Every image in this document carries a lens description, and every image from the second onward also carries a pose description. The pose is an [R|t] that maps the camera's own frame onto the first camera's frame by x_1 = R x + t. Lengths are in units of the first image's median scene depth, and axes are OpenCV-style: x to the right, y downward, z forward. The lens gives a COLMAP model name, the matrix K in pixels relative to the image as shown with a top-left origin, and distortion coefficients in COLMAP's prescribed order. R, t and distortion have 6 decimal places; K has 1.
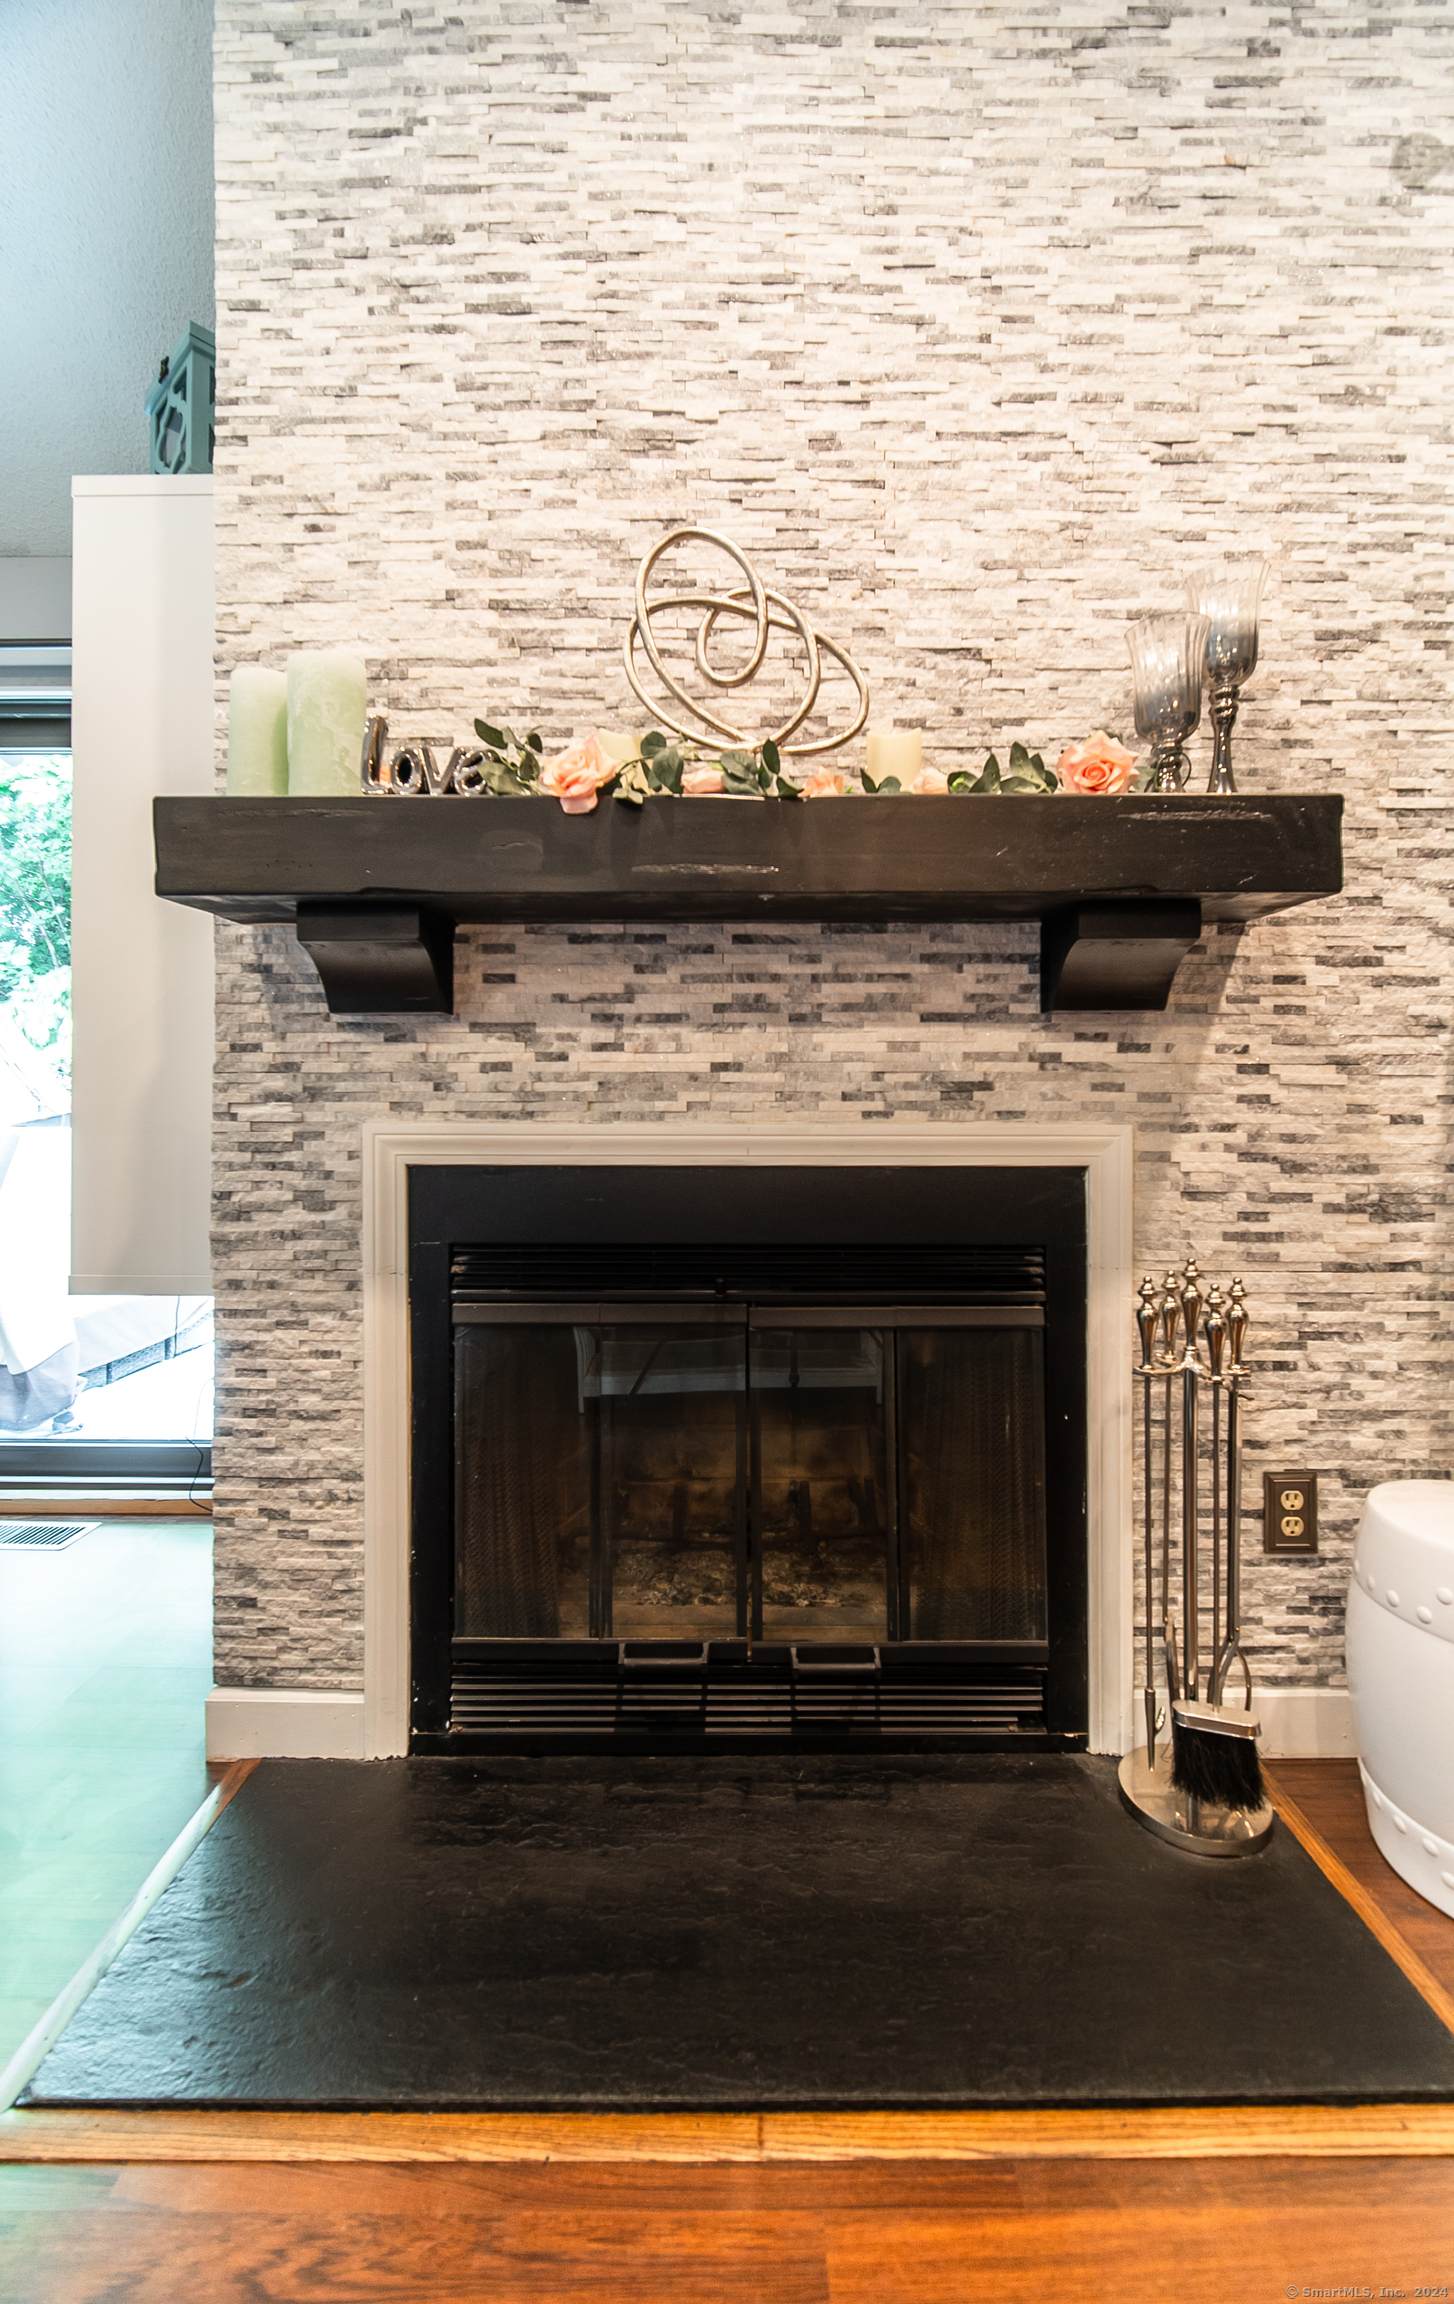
lens RADIAL K [[940.0, 0, 733.4], [0, 940.0, 1115.5], [0, 0, 1]] dist [-0.000408, -0.000660]
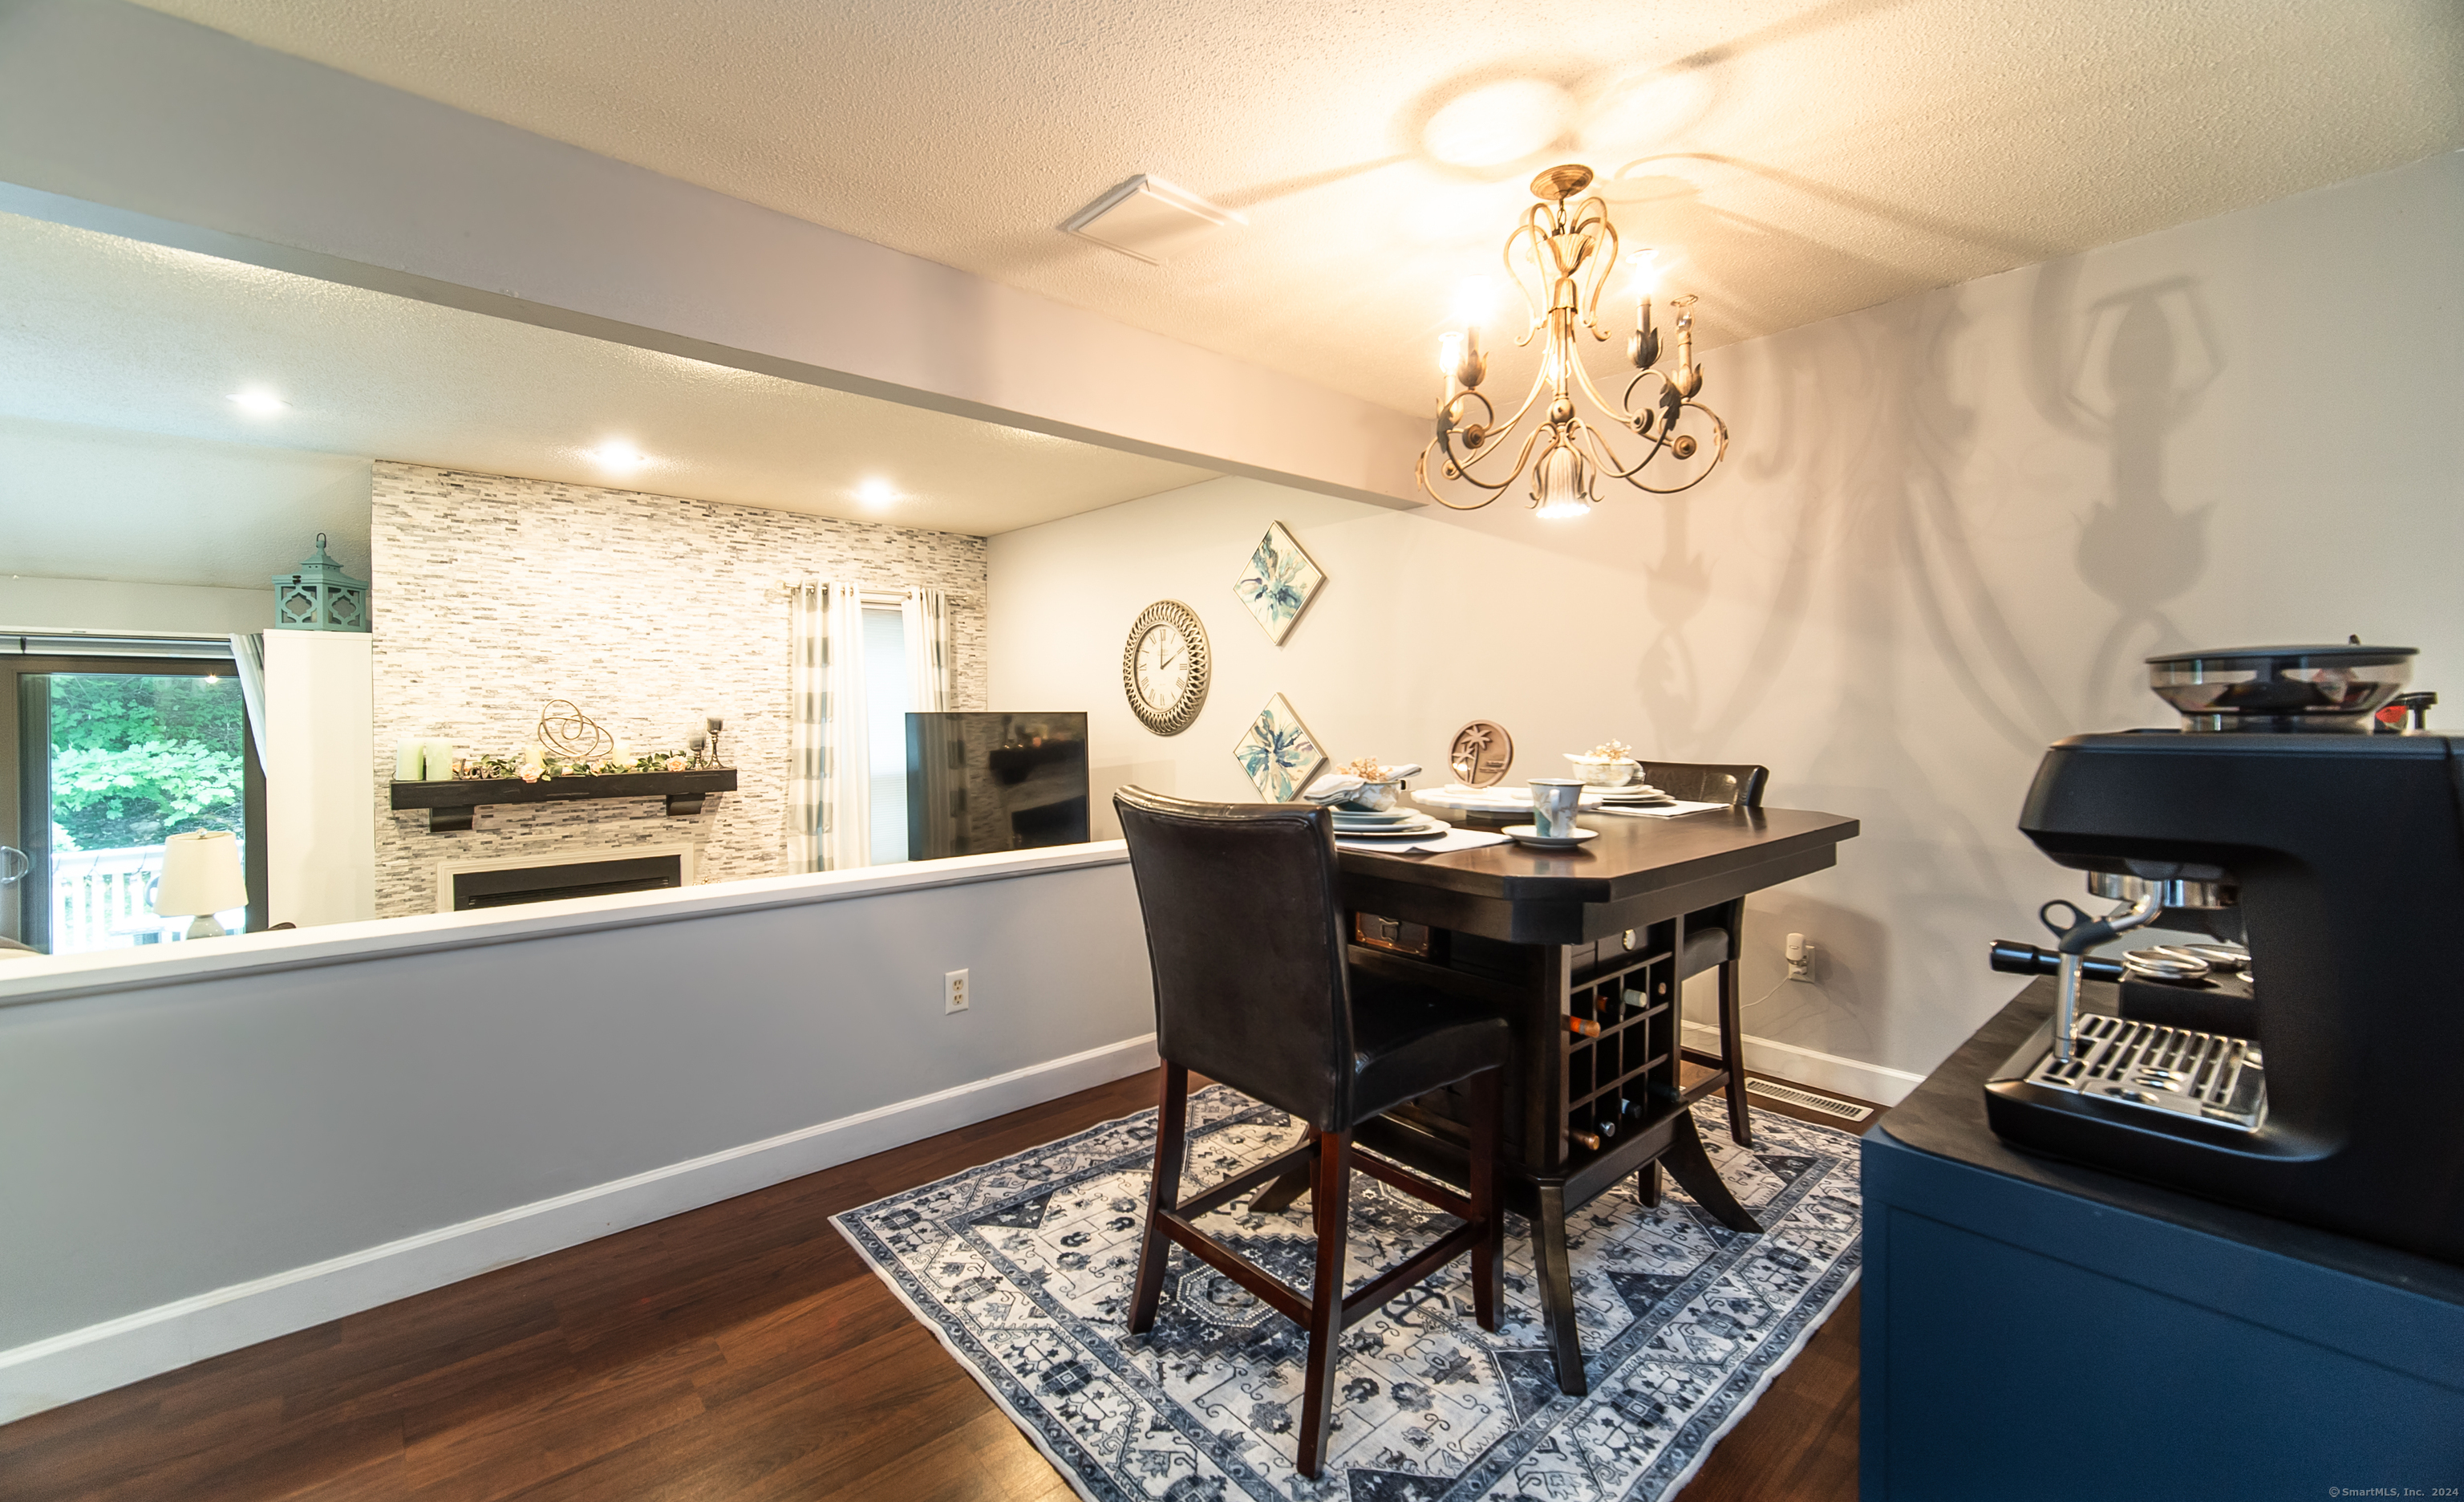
lens RADIAL K [[986.8, 0, 1211.9], [0, 986.8, 718.3], [0, 0, 1]] dist [0.002977, 0.000523]
pose [[0.759164, -0.008381, 0.650845, -0.581754], [0.003371, 0.999954, 0.008944, -0.521914], [-0.650891, -0.004596, 0.759158, -3.400382]]
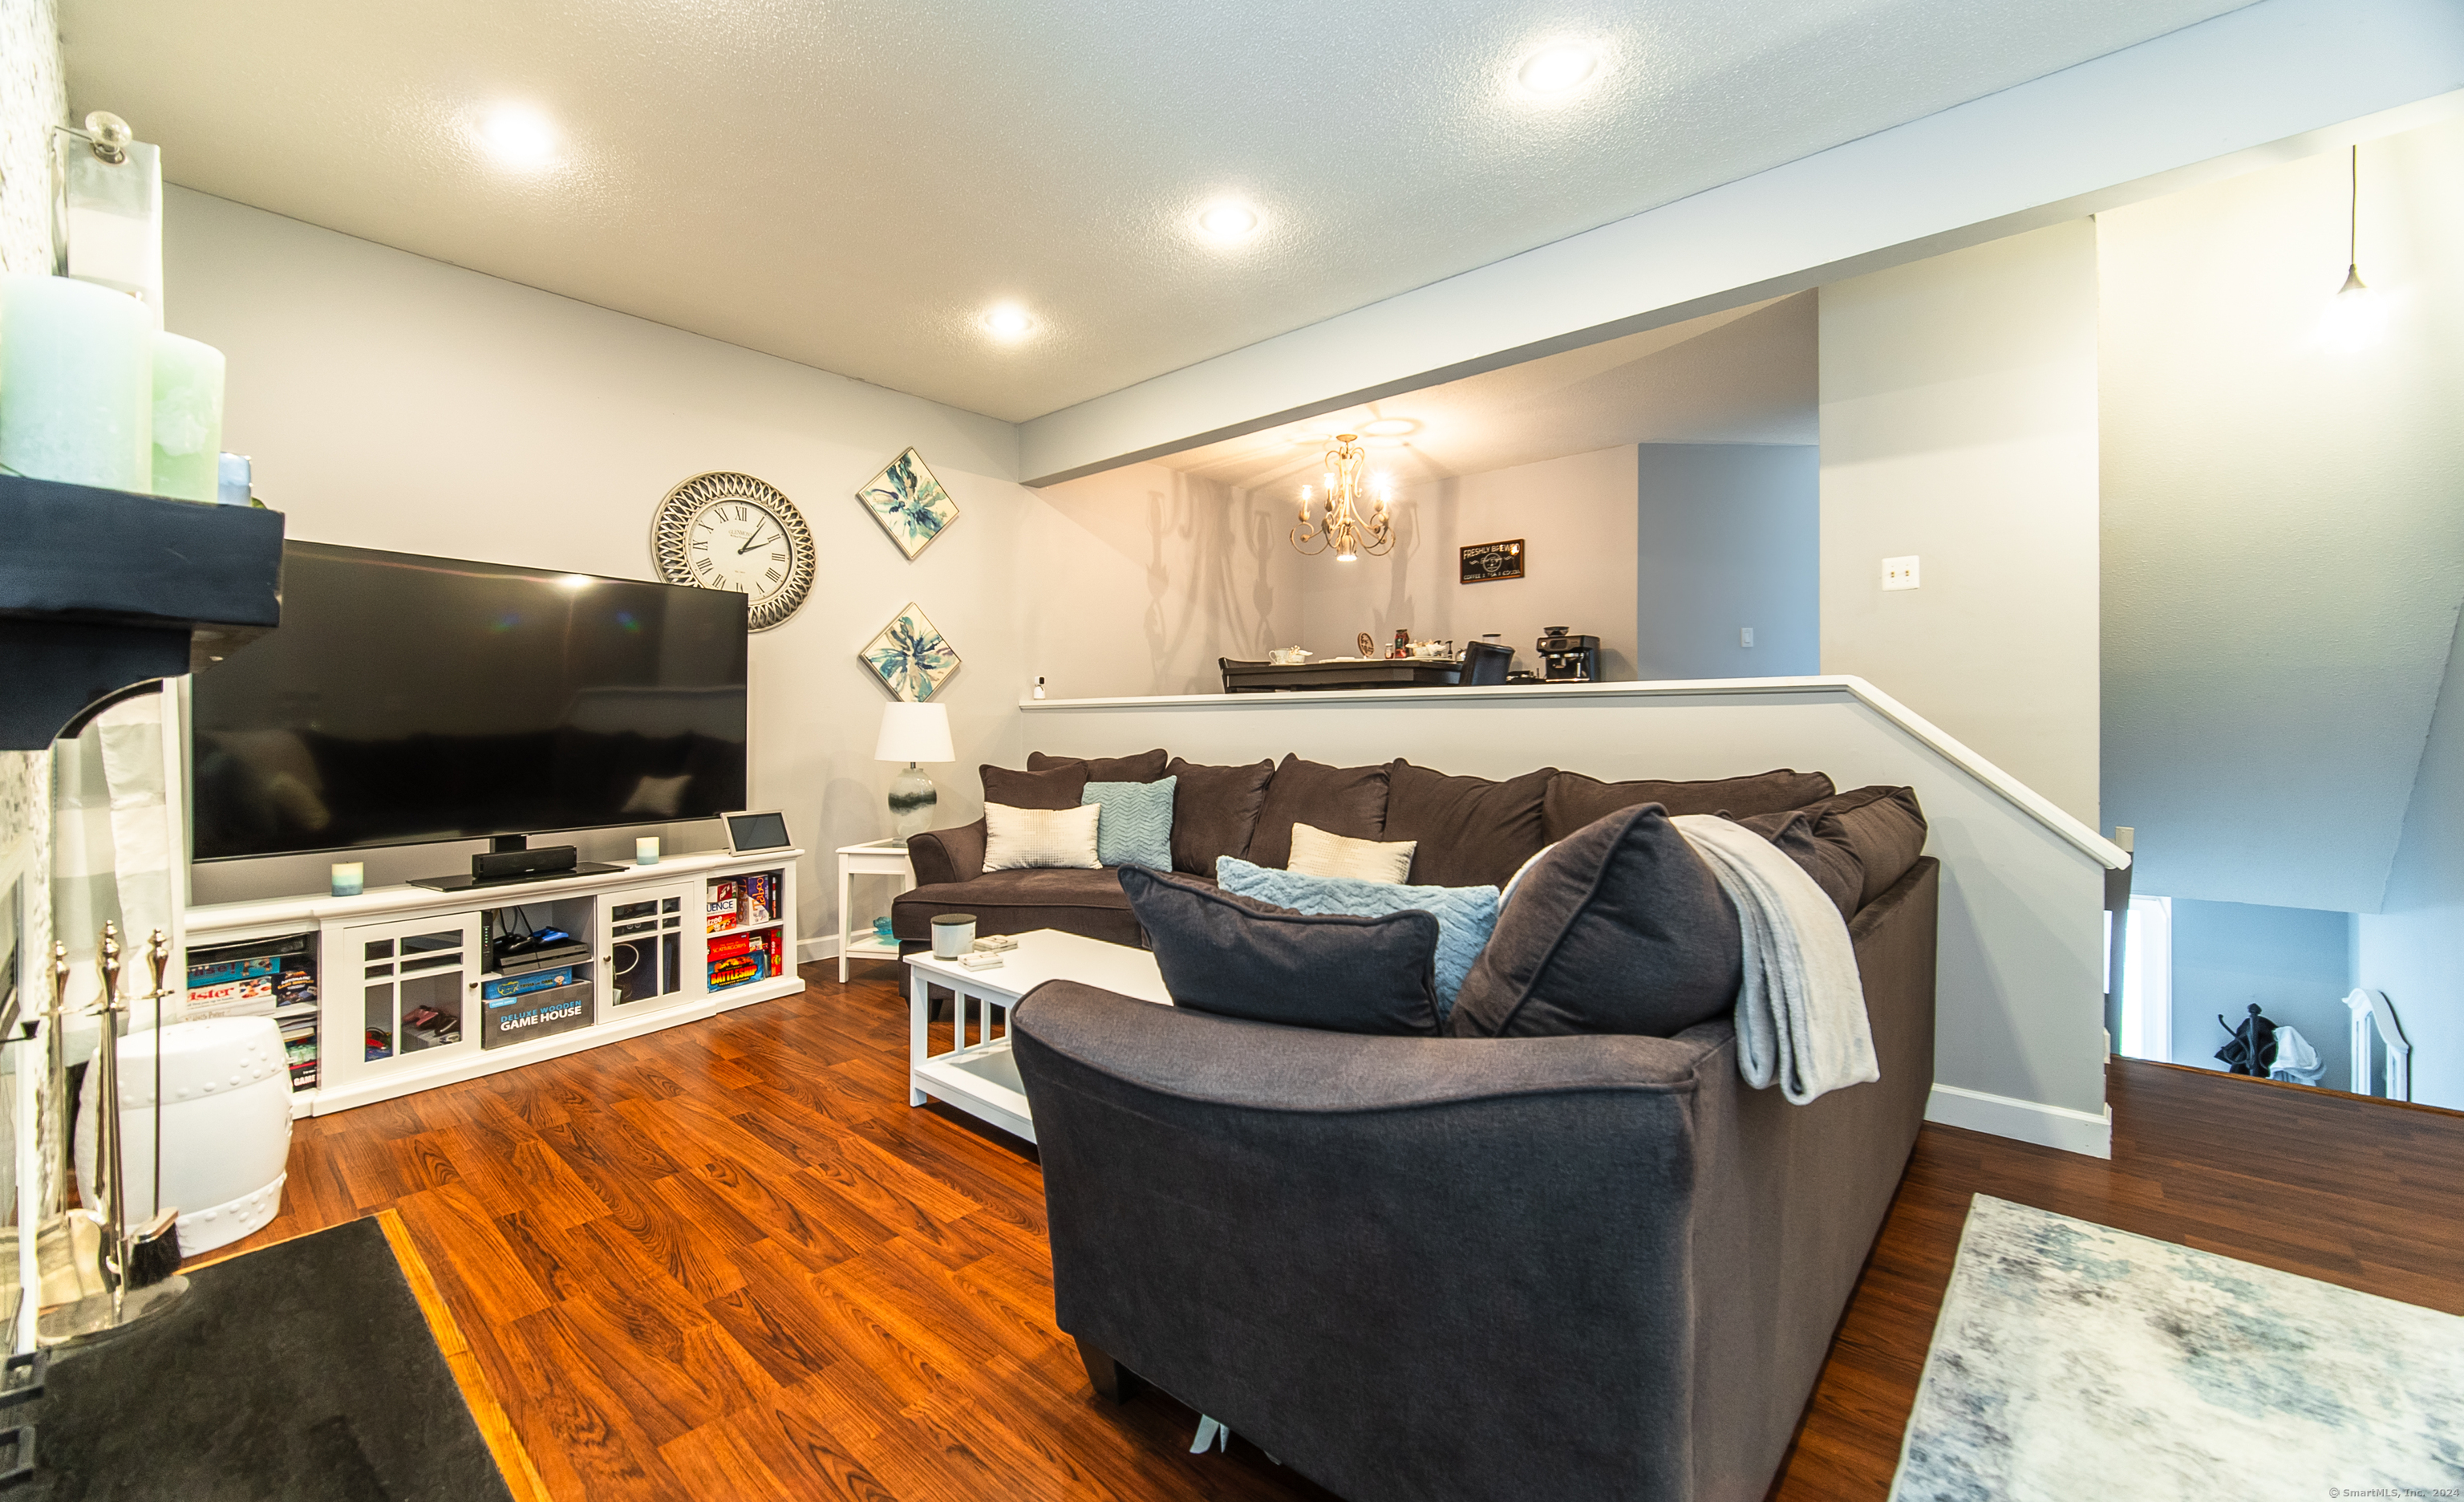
lens RADIAL K [[986.8, 0, 1208.6], [0, 986.8, 730.8], [0, 0, 1]] dist [0.002977, 0.000523]
pose [[-0.737645, -0.005118, 0.675169, -1.546965], [-0.000576, 0.999976, 0.006951, -0.127747], [-0.675188, 0.004738, -0.737630, 0.913527]]
